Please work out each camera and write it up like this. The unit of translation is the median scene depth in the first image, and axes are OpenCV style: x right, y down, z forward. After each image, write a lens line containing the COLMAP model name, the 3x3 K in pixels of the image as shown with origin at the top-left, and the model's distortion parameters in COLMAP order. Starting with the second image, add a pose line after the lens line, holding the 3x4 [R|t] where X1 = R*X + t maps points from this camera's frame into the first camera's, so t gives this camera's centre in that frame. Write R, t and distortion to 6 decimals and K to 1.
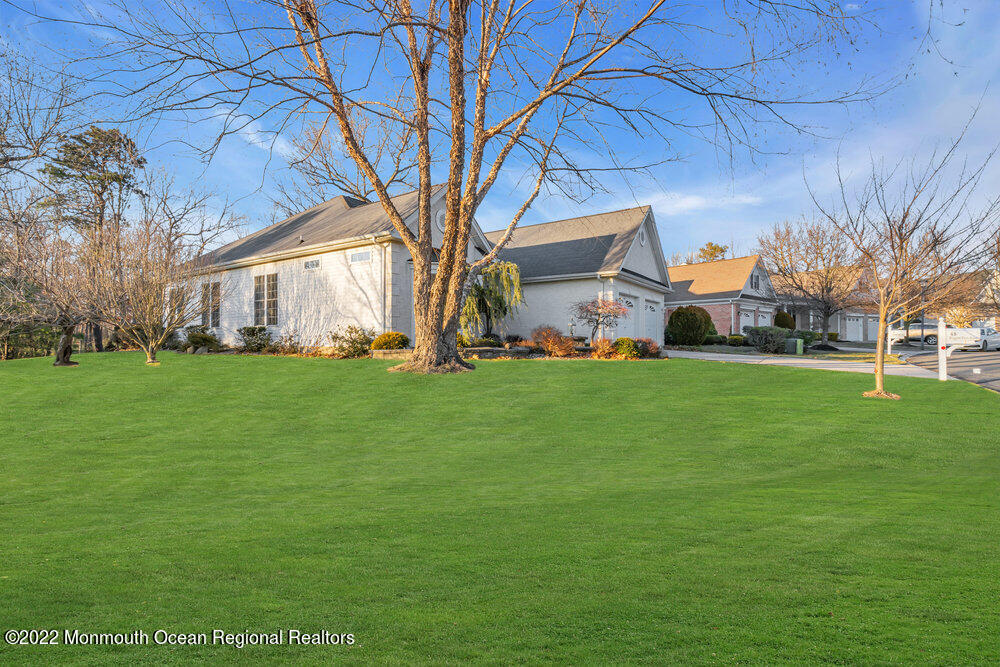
lens RADIAL K [[745.7, 0, 500.0], [0, 745.7, 333.5], [0, 0, 1]] dist [-0.003437, -0.001429]
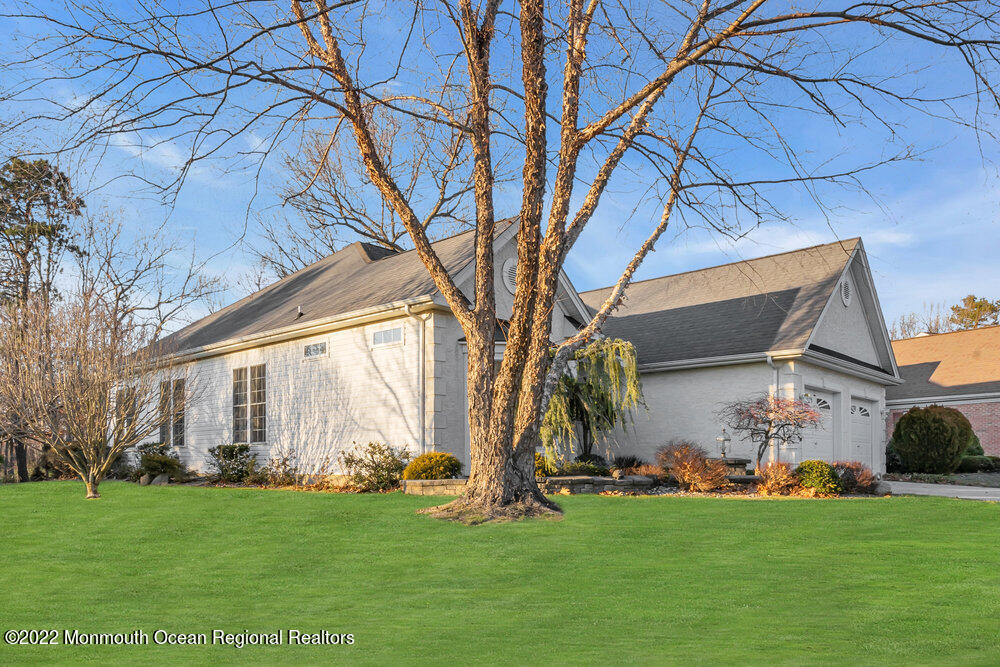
lens RADIAL K [[745.7, 0, 500.0], [0, 745.7, 333.5], [0, 0, 1]] dist [-0.003437, -0.001429]
pose [[0.996468, -0.017379, -0.082151, -0.035086], [0.004911, 0.988734, -0.149602, -0.007121], [0.083825, 0.148670, 0.985328, 0.368742]]
